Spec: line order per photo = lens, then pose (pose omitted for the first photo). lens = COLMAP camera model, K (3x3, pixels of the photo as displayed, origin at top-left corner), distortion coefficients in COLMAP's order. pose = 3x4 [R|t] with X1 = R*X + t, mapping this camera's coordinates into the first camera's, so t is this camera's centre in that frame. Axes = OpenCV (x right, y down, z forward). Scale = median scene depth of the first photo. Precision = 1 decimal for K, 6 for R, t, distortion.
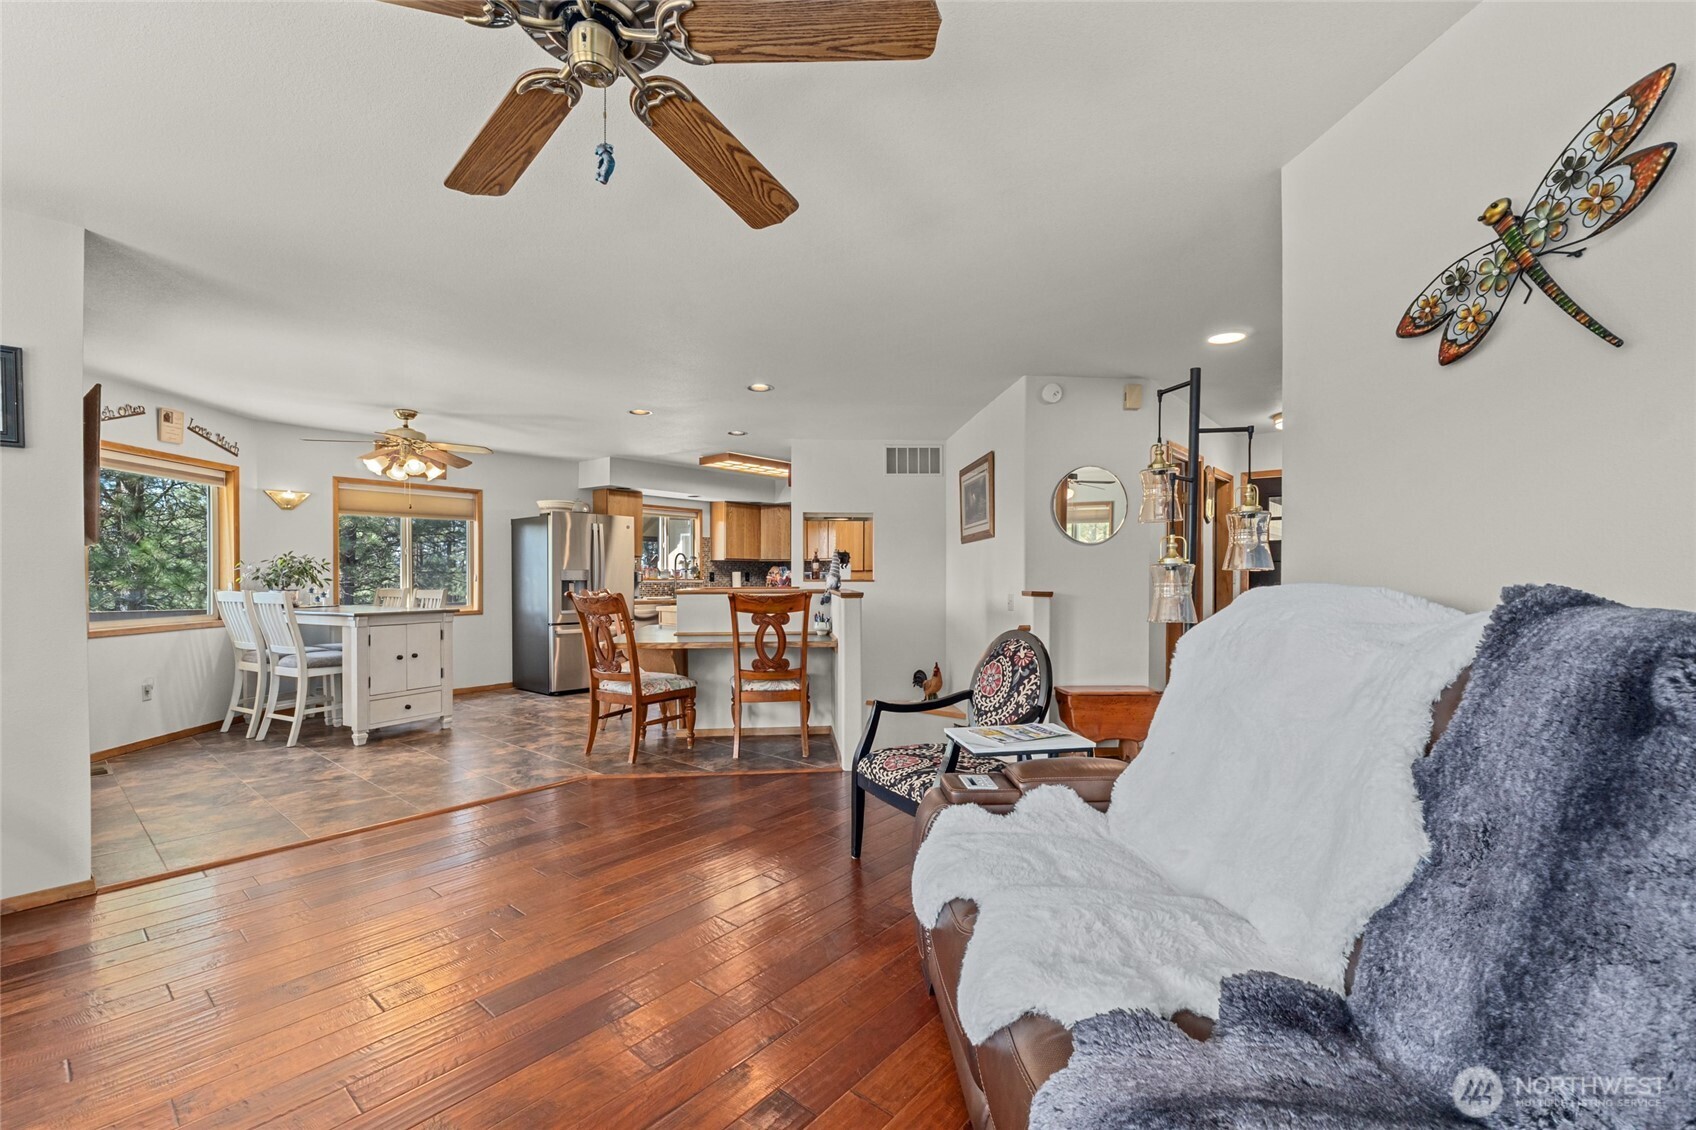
lens RADIAL K [[720.2, 0, 853.7], [0, 720.2, 580.0], [0, 0, 1]] dist [-0.002332, -0.000185]
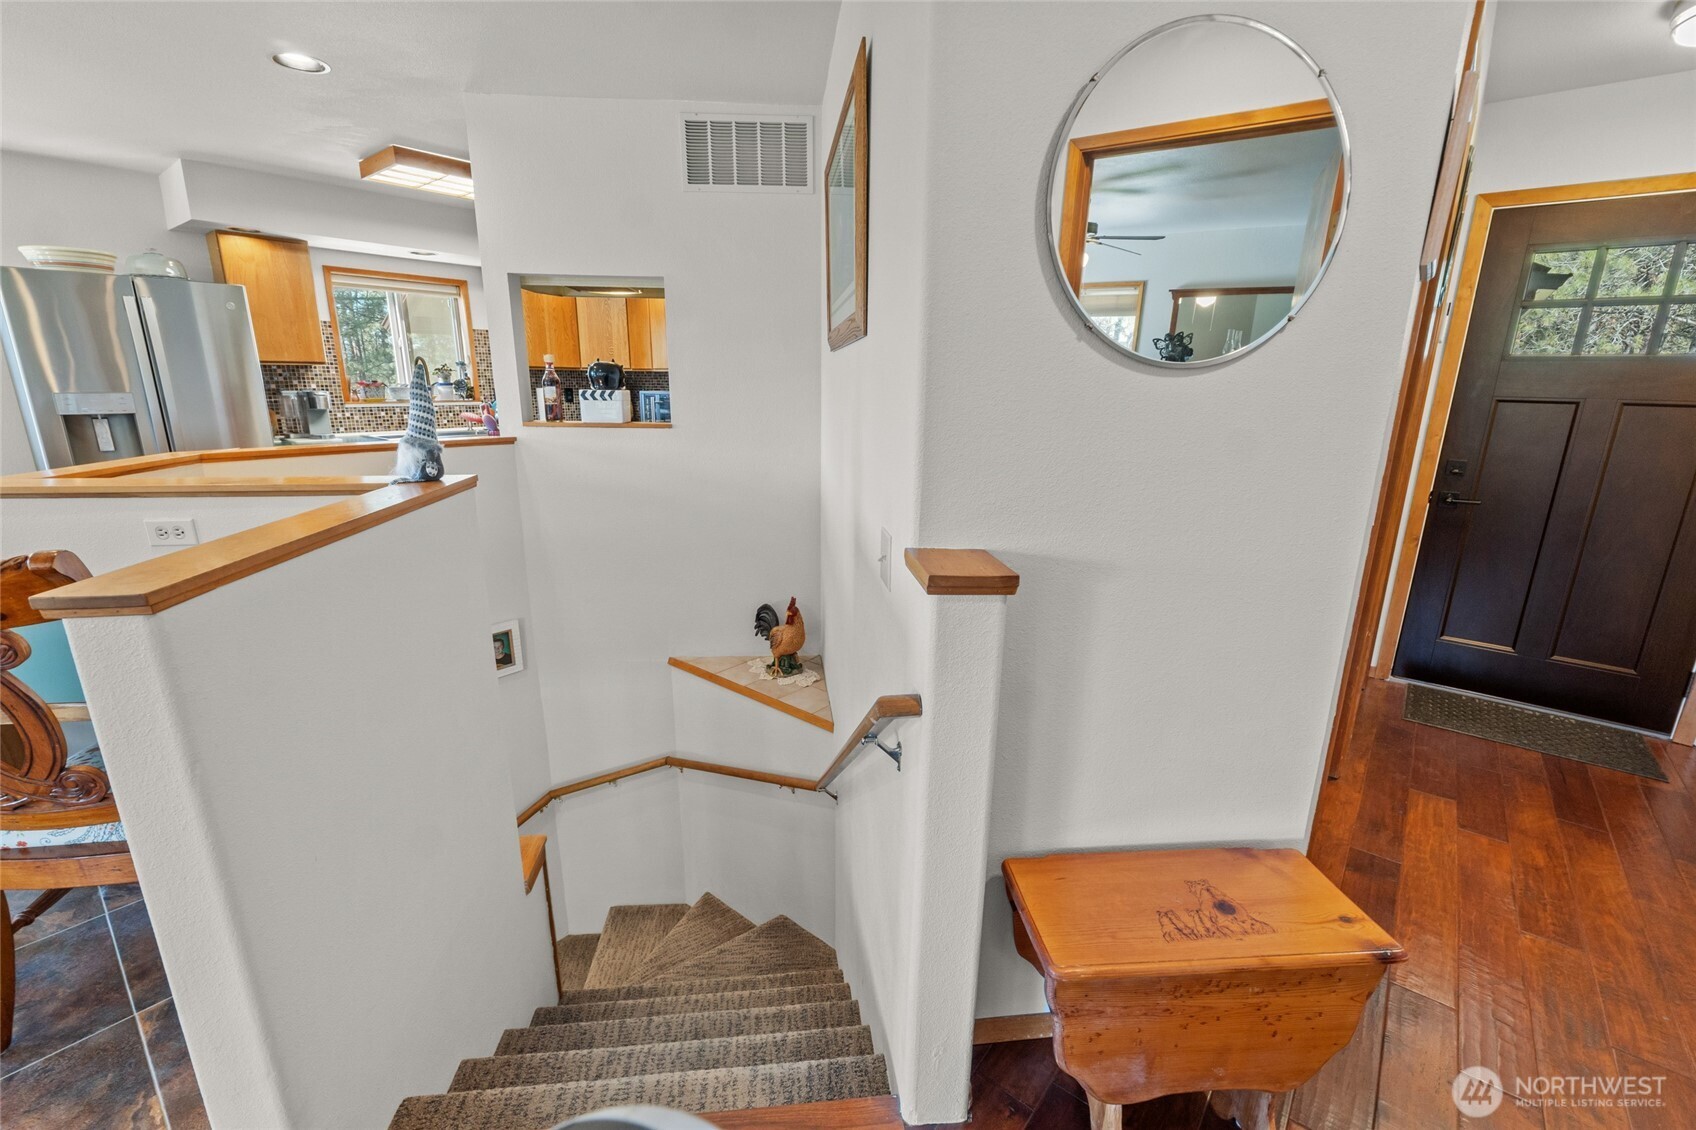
lens RADIAL K [[712.4, 0, 854.6], [0, 712.4, 563.1], [0, 0, 1]] dist [-0.006906, 0.000212]
pose [[0.999830, 0.009115, 0.016053, 0.176161], [-0.012829, 0.968378, 0.249159, -0.037656], [-0.013274, -0.249323, 0.968329, 0.623116]]
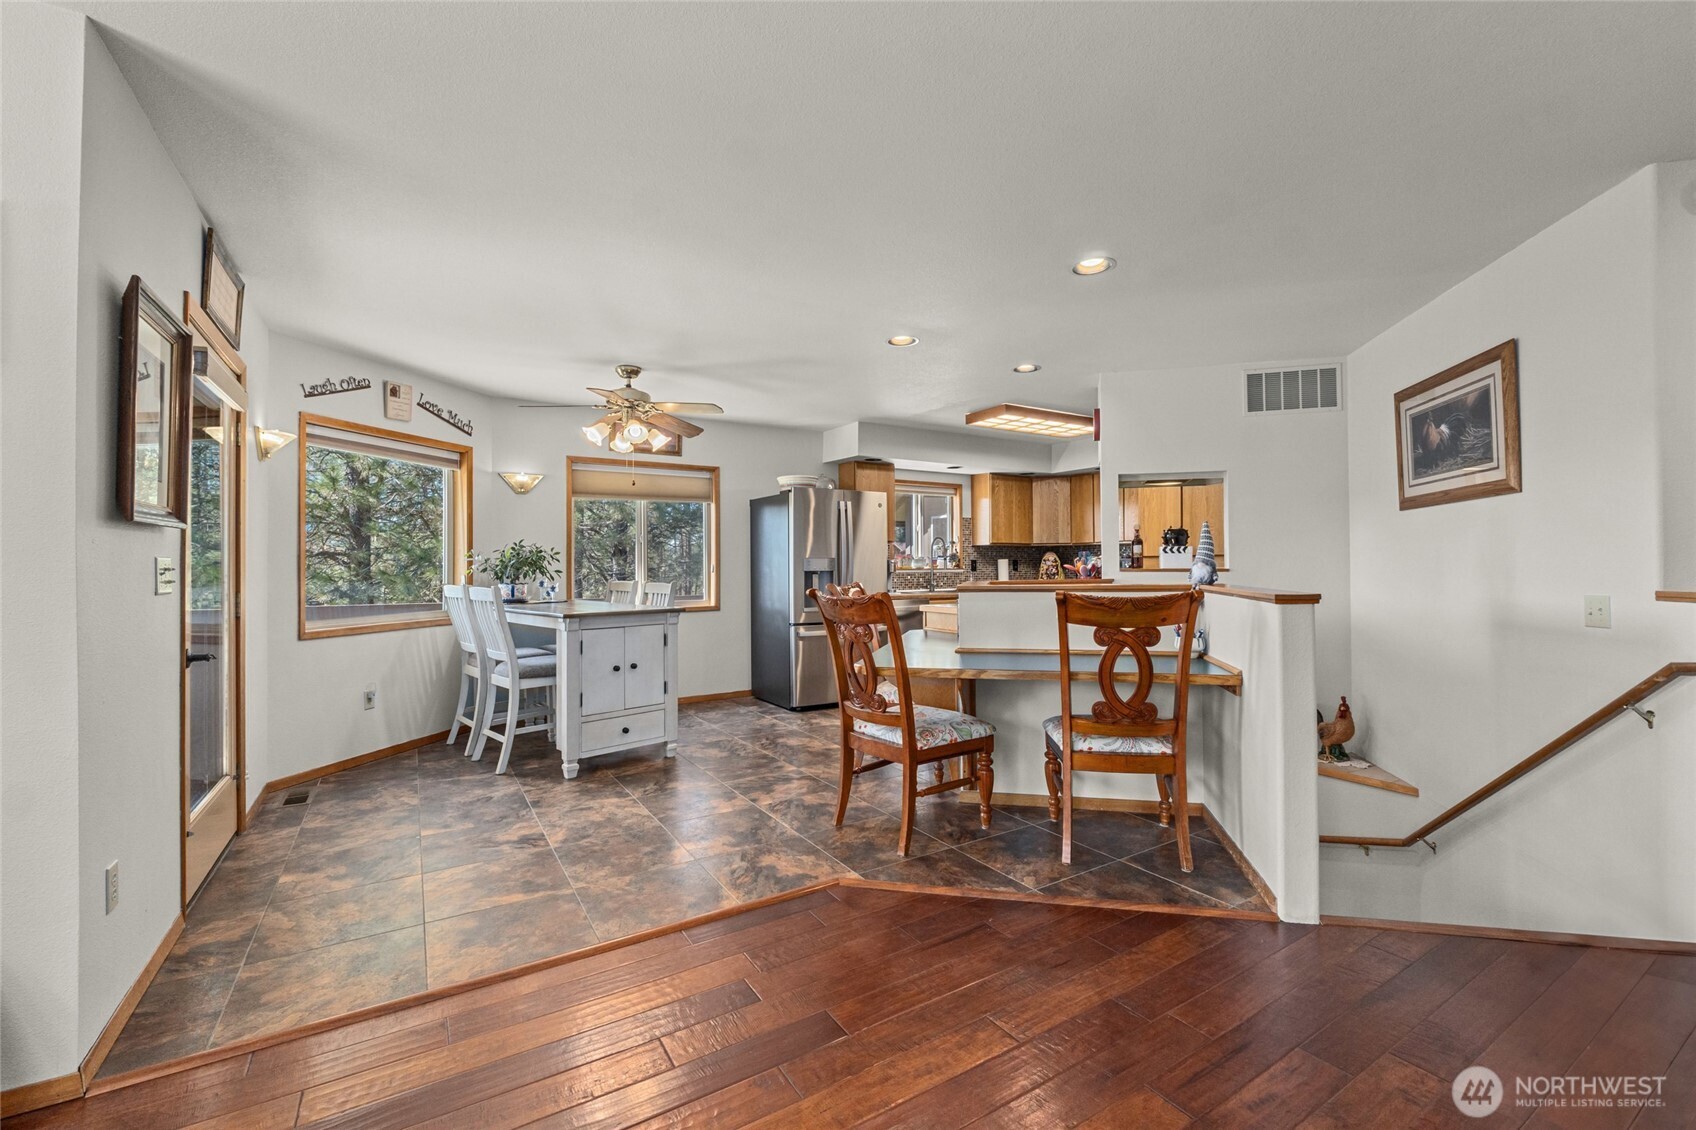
lens RADIAL K [[717.6, 0, 856.0], [0, 717.6, 551.6], [0, 0, 1]] dist [-0.011602, -0.000009]
pose [[0.950180, -0.011454, -0.311490, -0.118052], [0.004323, 0.999713, -0.023573, -0.002742], [0.311670, 0.021052, 0.949957, 0.300648]]
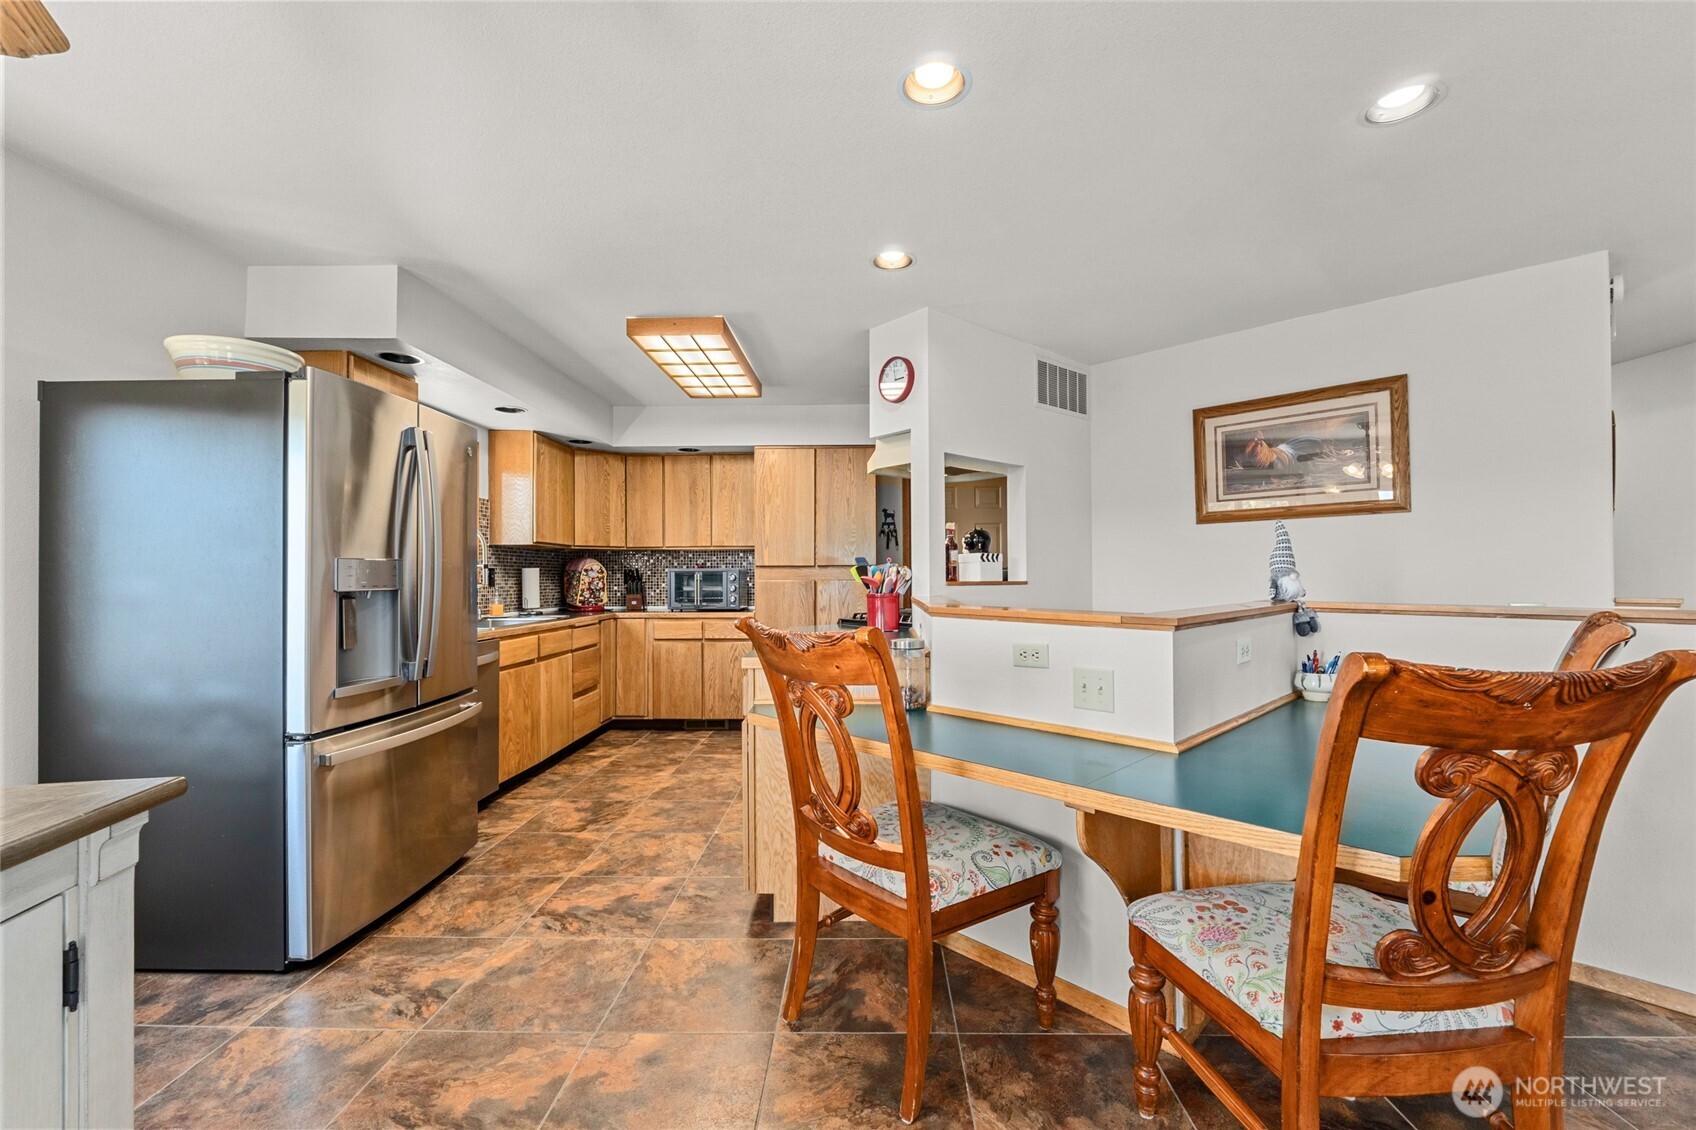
lens RADIAL K [[712.4, 0, 854.6], [0, 712.4, 563.1], [0, 0, 1]] dist [-0.006906, 0.000212]
pose [[0.776665, 0.007198, 0.629872, -0.538324], [0.006747, 0.999782, -0.019744, -0.005742], [-0.629877, 0.019585, 0.776448, 0.780838]]
